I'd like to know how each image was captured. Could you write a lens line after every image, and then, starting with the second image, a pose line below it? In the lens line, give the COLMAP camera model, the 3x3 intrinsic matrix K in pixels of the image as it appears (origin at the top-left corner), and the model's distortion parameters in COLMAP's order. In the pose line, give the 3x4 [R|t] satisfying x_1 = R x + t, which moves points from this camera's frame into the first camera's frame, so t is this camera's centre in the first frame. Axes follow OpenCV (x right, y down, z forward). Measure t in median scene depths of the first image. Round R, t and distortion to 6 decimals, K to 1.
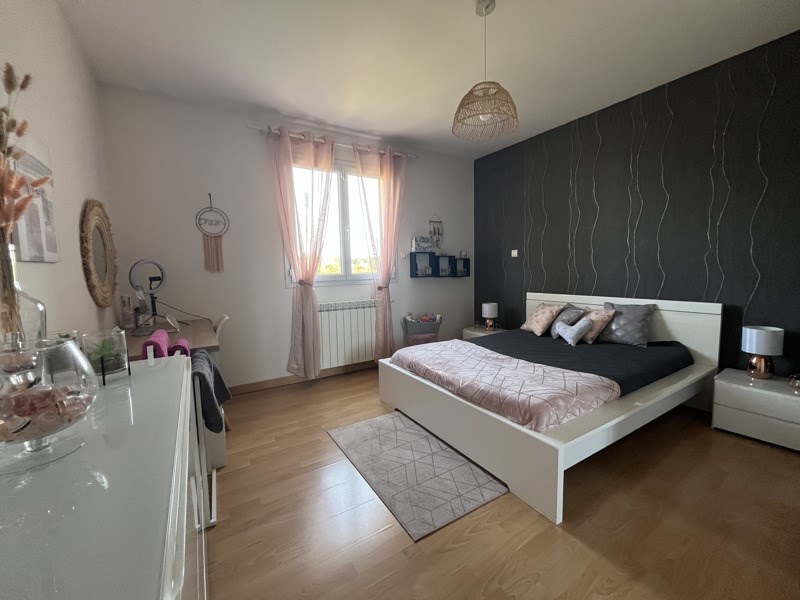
lens RADIAL K [[322.6, 0, 399.4], [0, 322.6, 296.0], [0, 0, 1]] dist [0.000535, 0.000007]
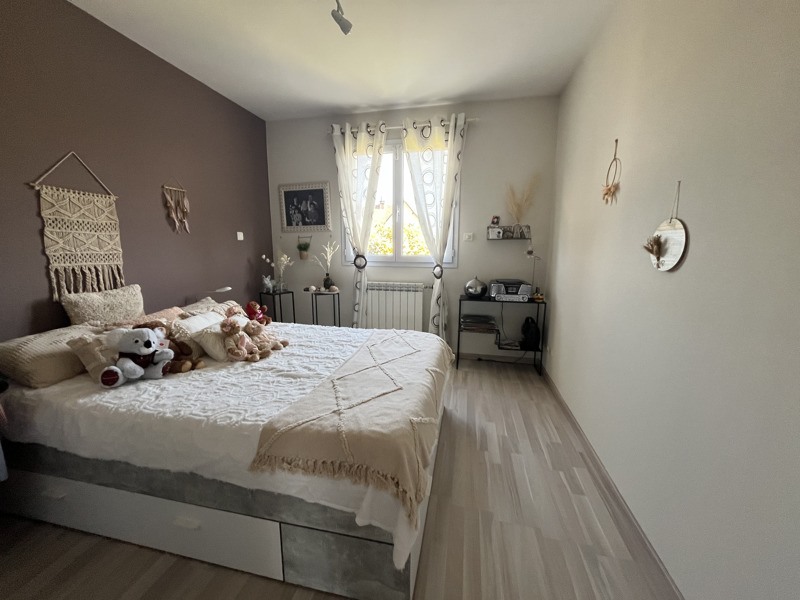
lens RADIAL K [[322.6, 0, 398.1], [0, 322.6, 301.3], [0, 0, 1]] dist [0.000535, 0.000007]
pose [[0.706476, 0.134184, -0.694900, 0.553628], [-0.081830, 0.990764, 0.108122, -0.036328], [0.702990, -0.019521, 0.710932, 0.282339]]
